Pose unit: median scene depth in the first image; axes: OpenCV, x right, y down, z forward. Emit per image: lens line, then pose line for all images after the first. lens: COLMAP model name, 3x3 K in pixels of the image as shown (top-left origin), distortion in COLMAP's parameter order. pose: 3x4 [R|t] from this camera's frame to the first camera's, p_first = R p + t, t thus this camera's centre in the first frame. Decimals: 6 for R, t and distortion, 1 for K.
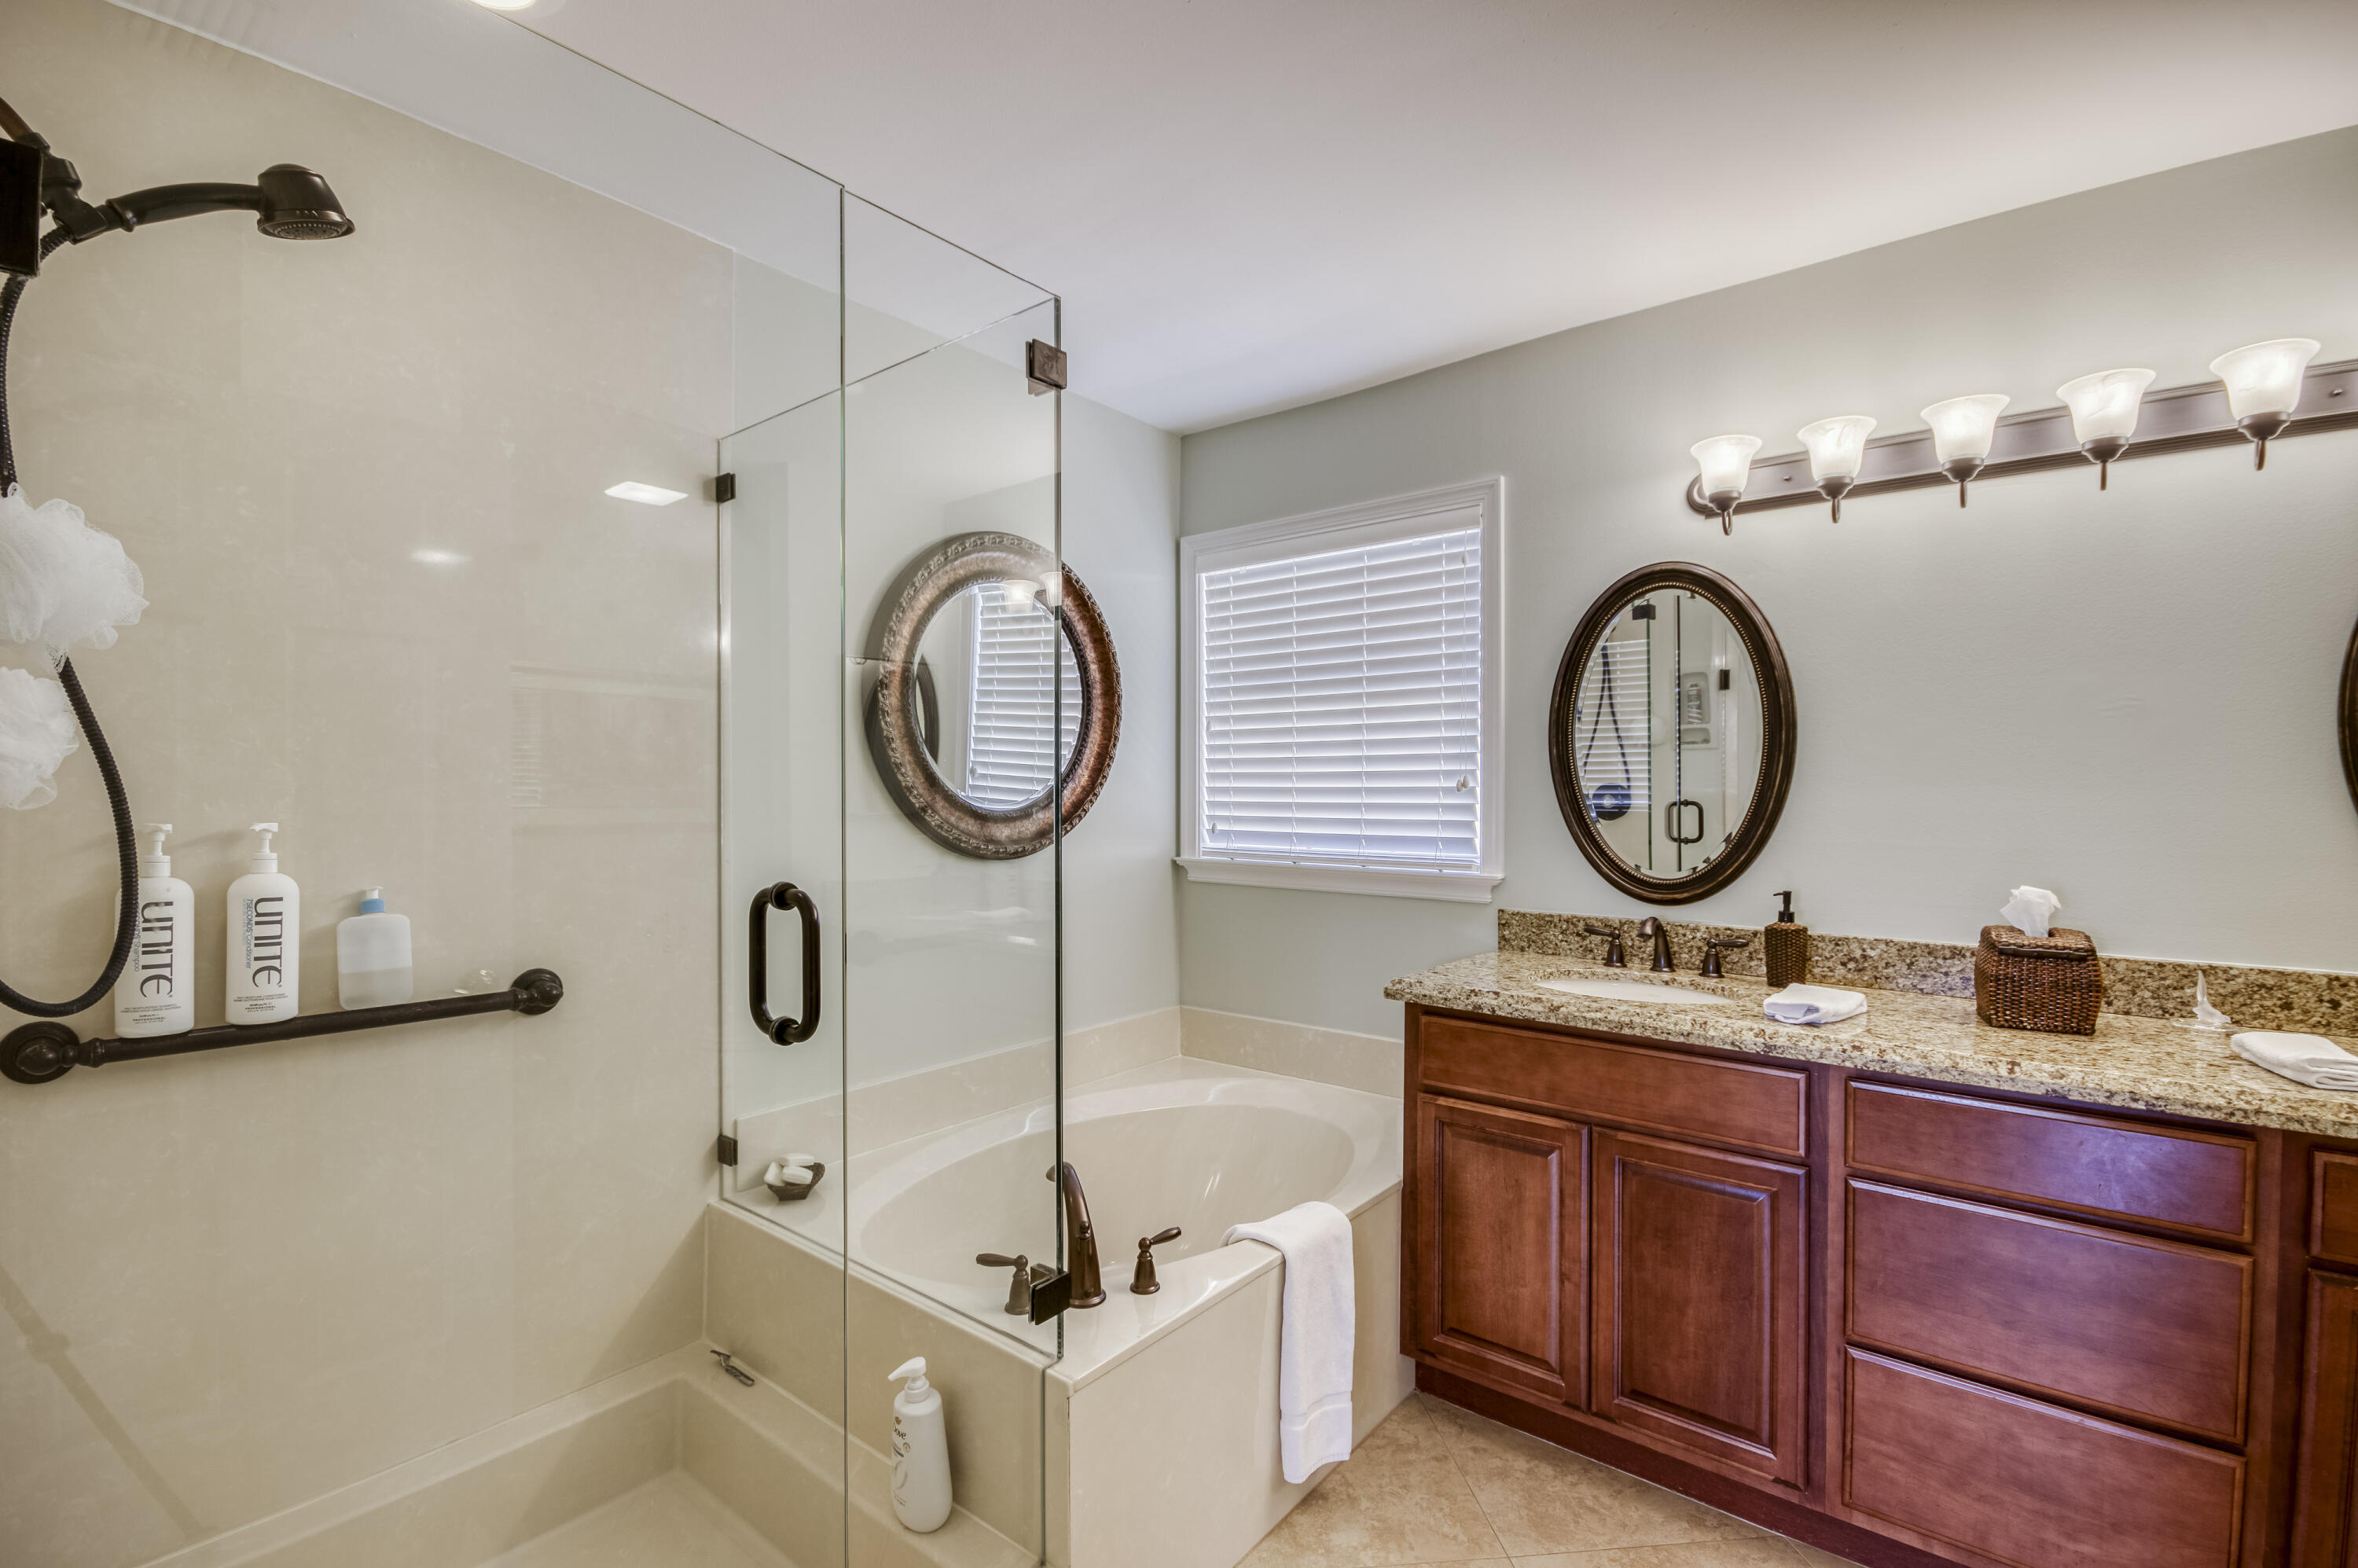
lens RADIAL K [[1044.7, 0, 1181.6], [0, 1044.7, 790.6], [0, 0, 1]] dist [-0.003744, -0.004534]
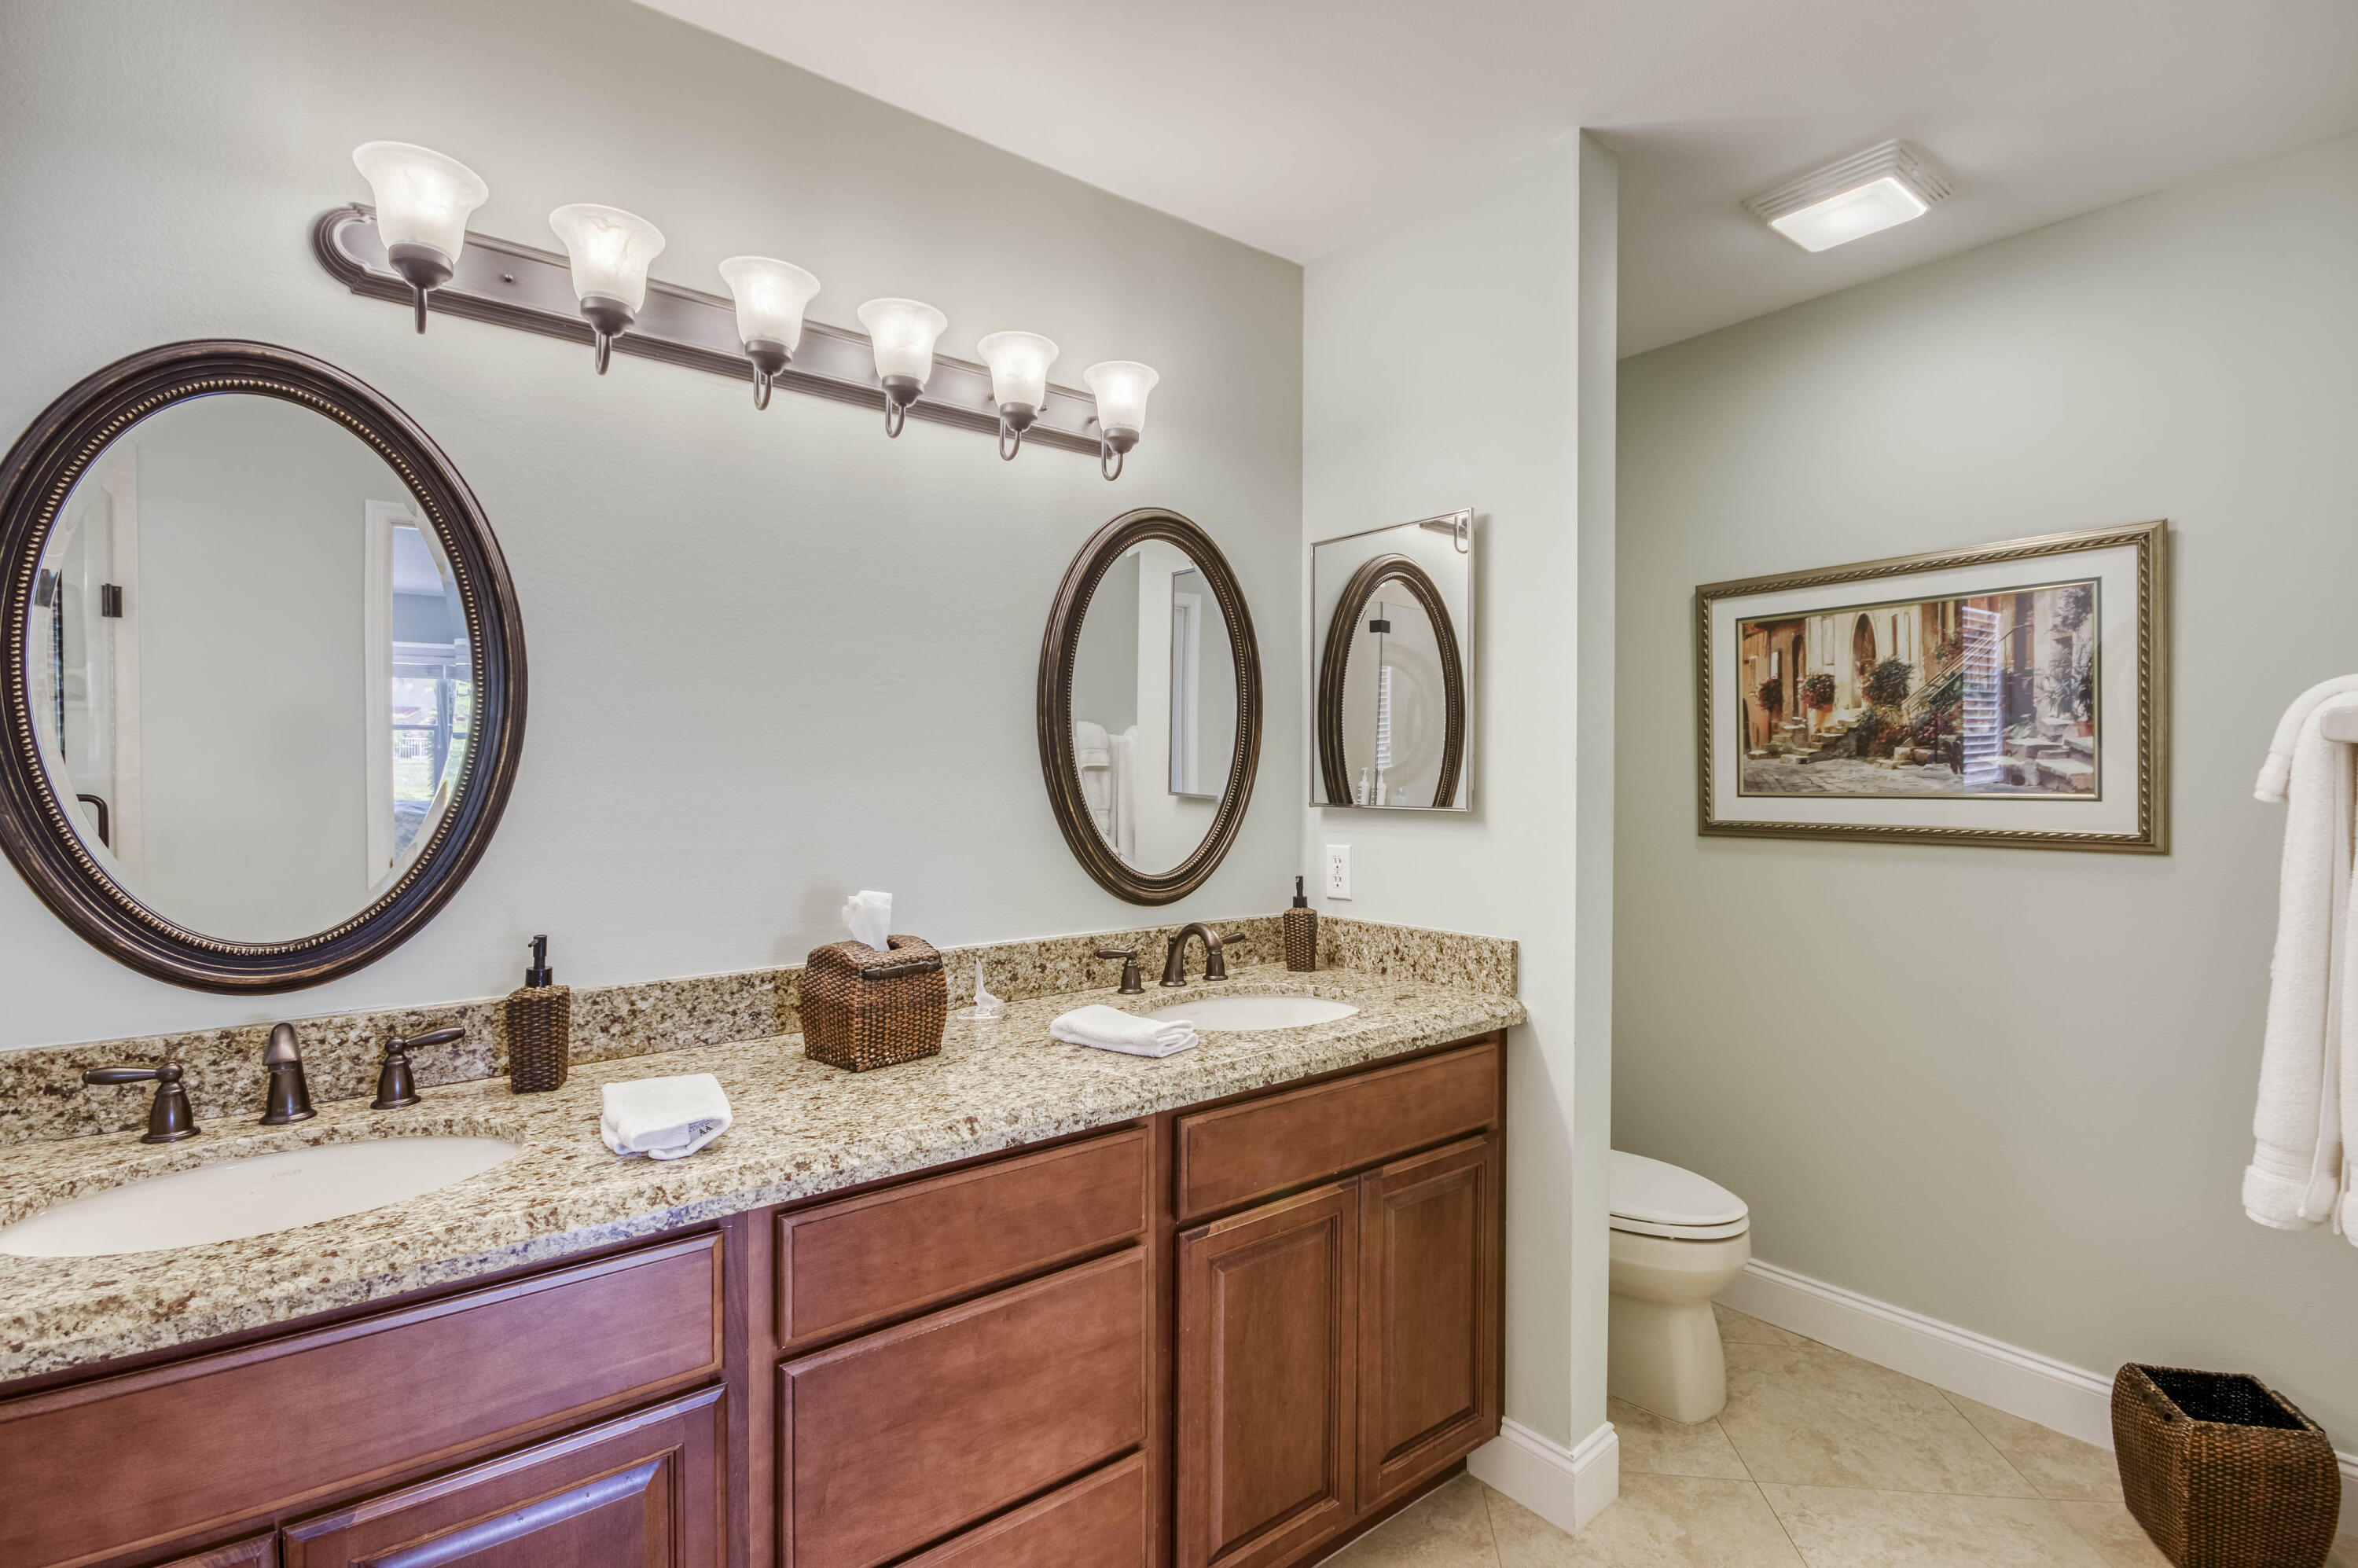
lens RADIAL K [[1044.7, 0, 1107.6], [0, 1044.7, 786.0], [0, 0, 1]] dist [-0.003744, -0.004534]
pose [[0.199437, -0.015225, 0.979792, 0.036779], [0.002428, 0.999884, 0.015043, -0.002562], [-0.979908, -0.000622, 0.199451, 0.572936]]
